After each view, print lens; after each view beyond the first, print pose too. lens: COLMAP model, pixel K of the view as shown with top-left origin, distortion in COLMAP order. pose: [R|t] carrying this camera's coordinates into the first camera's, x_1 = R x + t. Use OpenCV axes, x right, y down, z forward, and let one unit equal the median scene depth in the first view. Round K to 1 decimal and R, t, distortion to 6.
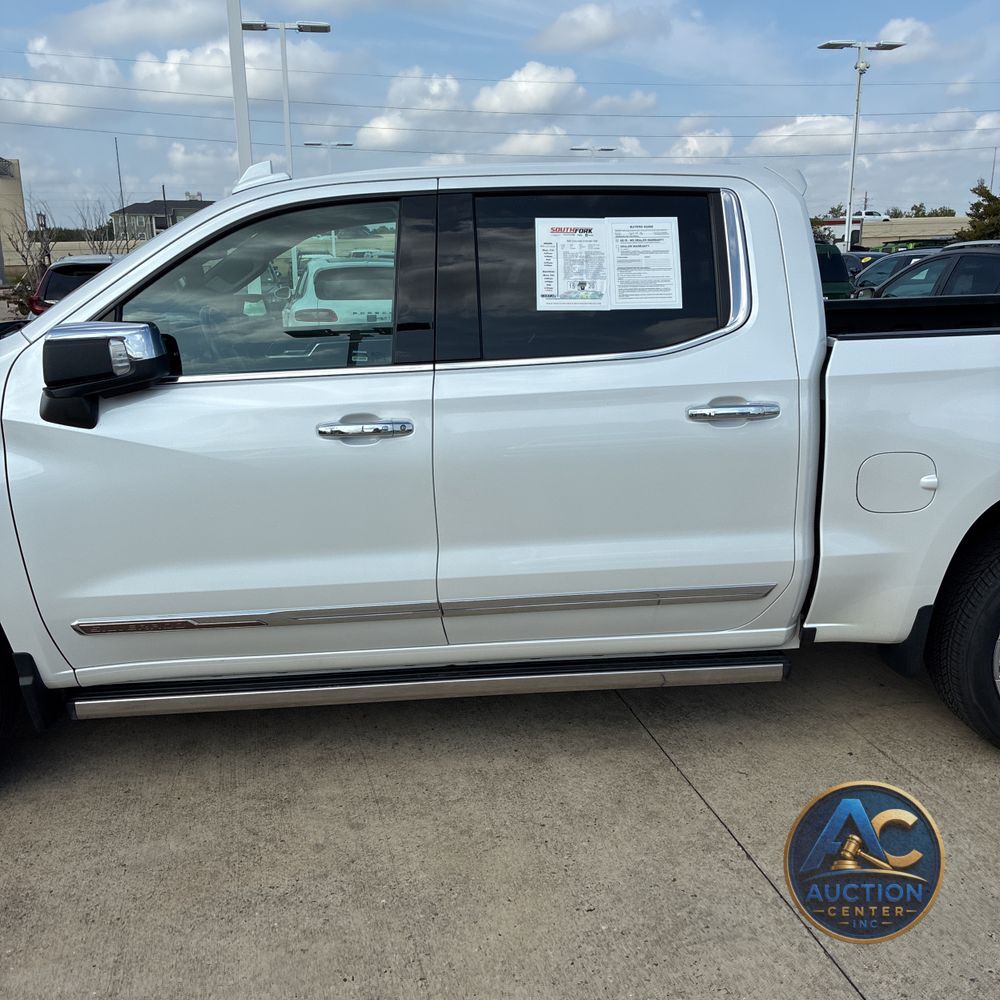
lens RADIAL K [[1009.8, 0, 506.8], [0, 1009.8, 513.2], [0, 0, 1]] dist [0.029902, -0.021617]
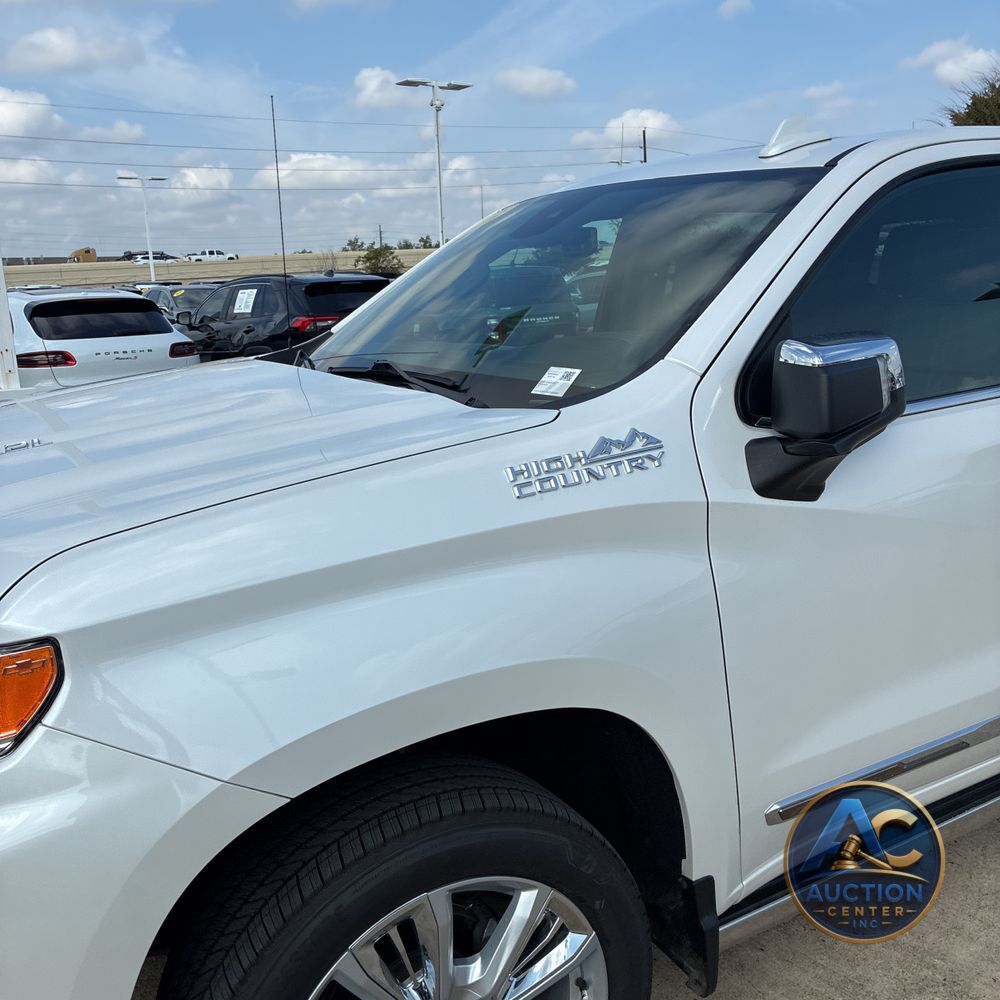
lens RADIAL K [[1010.8, 0, 501.8], [0, 1010.8, 488.7], [0, 0, 1]] dist [0.022196, -0.010174]
pose [[0.897474, -0.114033, 0.426072, -0.811320], [0.136447, 0.990395, -0.022345, -0.097404], [-0.419432, 0.078190, 0.904413, 0.471948]]
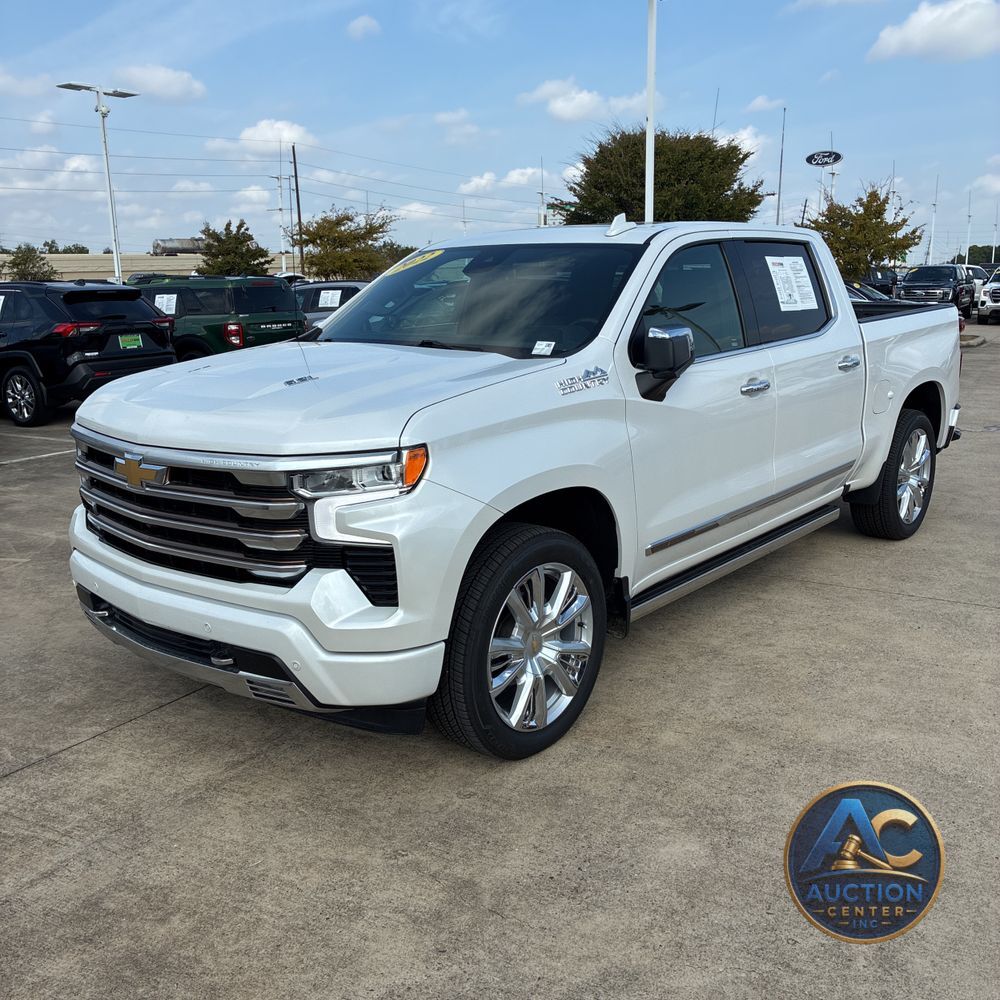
lens RADIAL K [[1004.1, 0, 503.8], [0, 1004.1, 502.0], [0, 0, 1]] dist [0.025735, 0.012300]
pose [[0.696703, -0.157112, 0.699944, -1.468200], [0.186946, 0.981772, 0.034292, -0.033388], [-0.692573, 0.106960, 0.713374, 0.162456]]
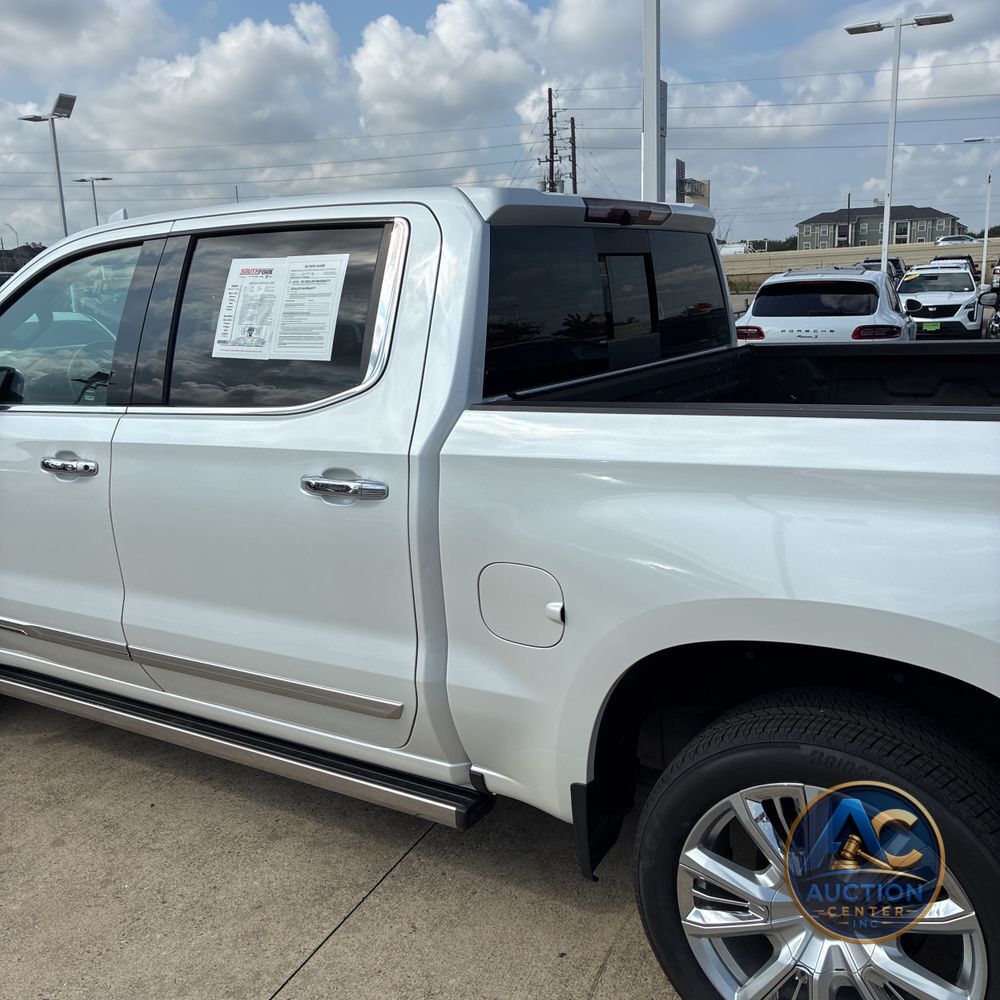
lens RADIAL K [[1004.1, 0, 503.8], [0, 1004.1, 502.0], [0, 0, 1]] dist [0.025735, 0.012300]
pose [[0.808028, 0.114001, -0.578009, 0.786301], [-0.126328, 0.991806, 0.019014, -0.116774], [0.575441, 0.057655, 0.815809, 0.392734]]
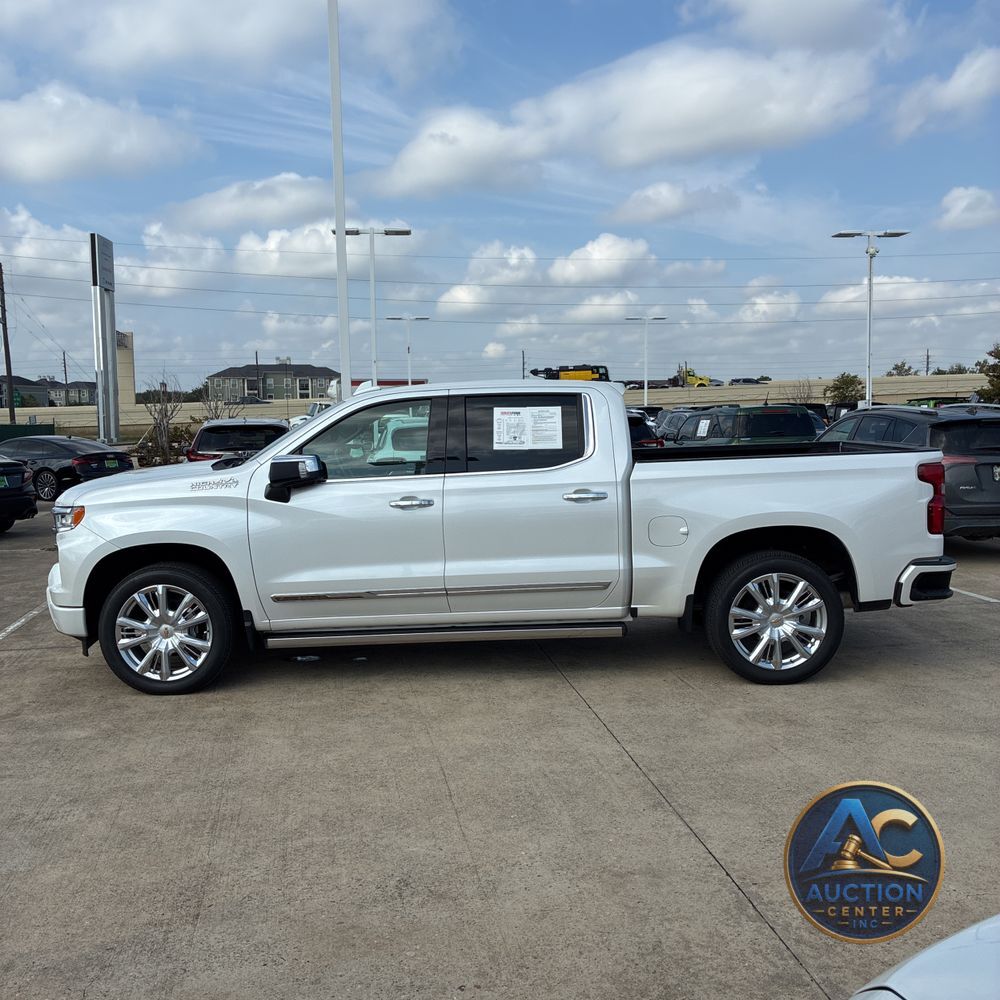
lens RADIAL K [[1020.9, 0, 497.6], [0, 1020.9, 498.7], [0, 0, 1]] dist [0.193477, -0.696290]
pose [[0.996492, -0.000034, -0.083687, 0.214368], [-0.013716, 0.986410, -0.163726, 0.249057], [0.082555, 0.164300, 0.982950, -1.077069]]
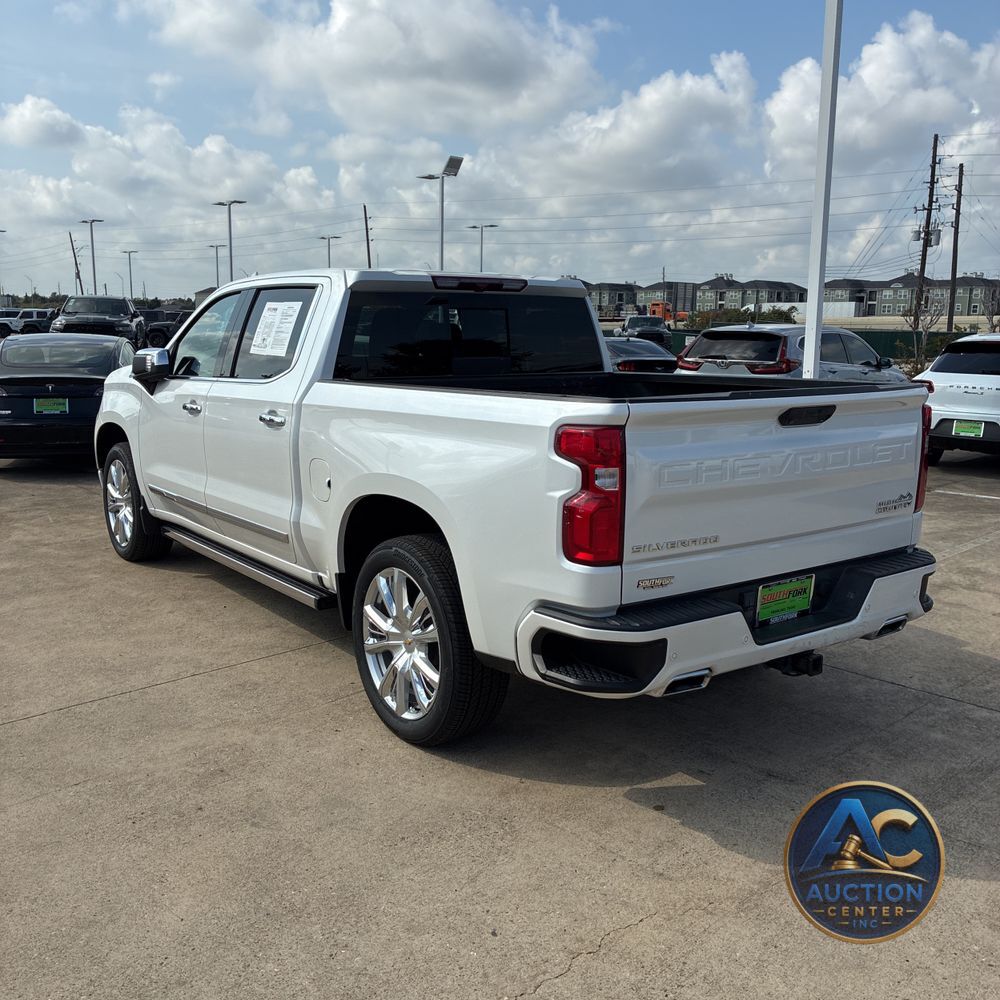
lens RADIAL K [[1004.1, 0, 503.8], [0, 1004.1, 502.0], [0, 0, 1]] dist [0.025735, 0.012300]
pose [[0.537504, 0.165862, -0.826789, 1.736663], [-0.231847, 0.971747, 0.044216, -0.124838], [0.810763, 0.167923, 0.560772, 0.404883]]
